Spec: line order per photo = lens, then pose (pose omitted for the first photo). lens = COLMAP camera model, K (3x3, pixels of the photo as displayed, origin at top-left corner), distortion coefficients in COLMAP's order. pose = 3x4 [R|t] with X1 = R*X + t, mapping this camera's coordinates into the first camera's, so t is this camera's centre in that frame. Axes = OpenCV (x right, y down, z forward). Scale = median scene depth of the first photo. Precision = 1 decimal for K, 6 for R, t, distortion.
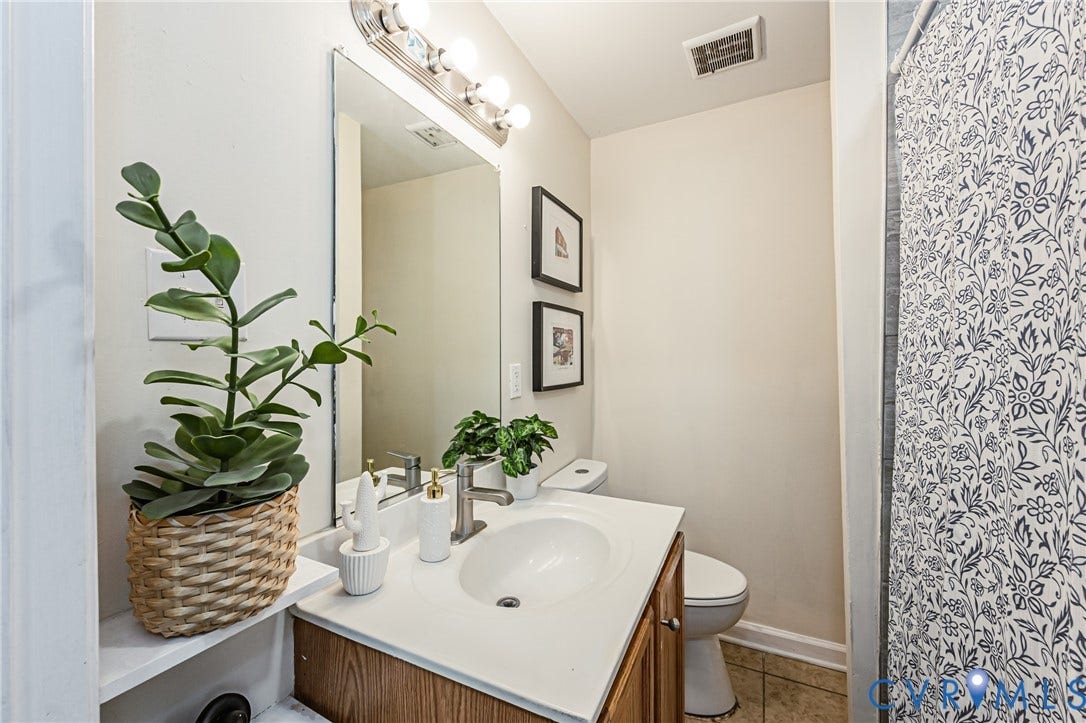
lens RADIAL K [[438.8, 0, 539.4], [0, 438.8, 356.2], [0, 0, 1]] dist [0.000710, -0.000332]
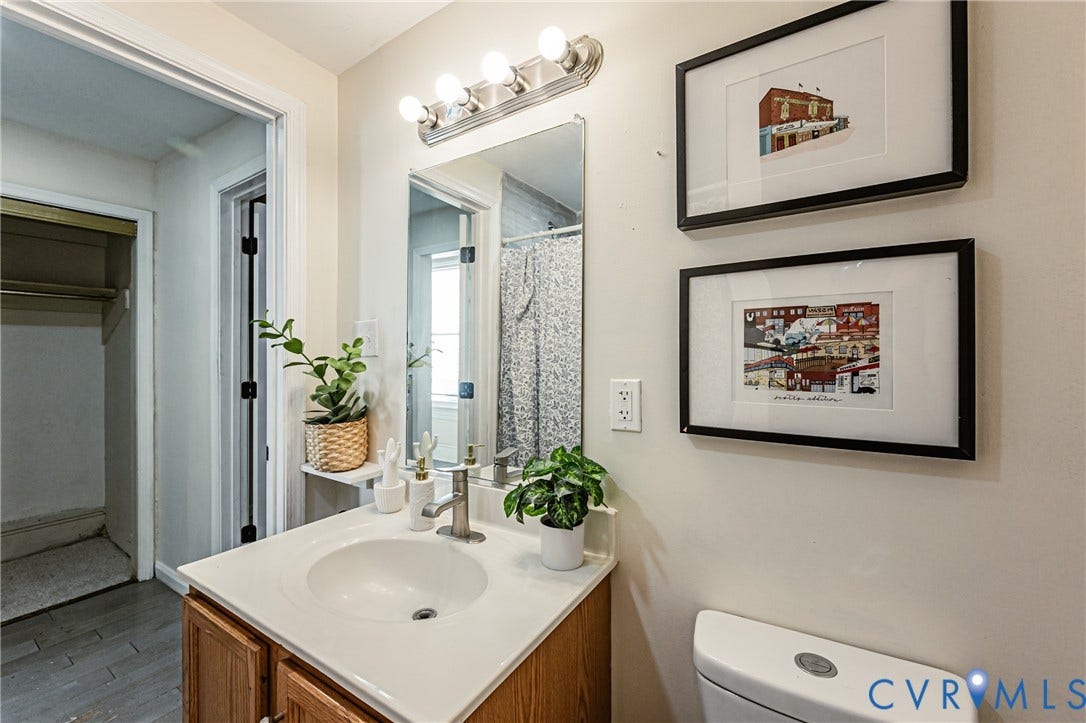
lens RADIAL K [[429.5, 0, 538.0], [0, 429.5, 361.5], [0, 0, 1]] dist [-0.000630, 0.000306]
pose [[-0.116417, 0.001854, -0.993199, 0.865197], [-0.008361, 0.999961, 0.002847, -0.014463], [0.993165, 0.008636, -0.116397, 1.361305]]
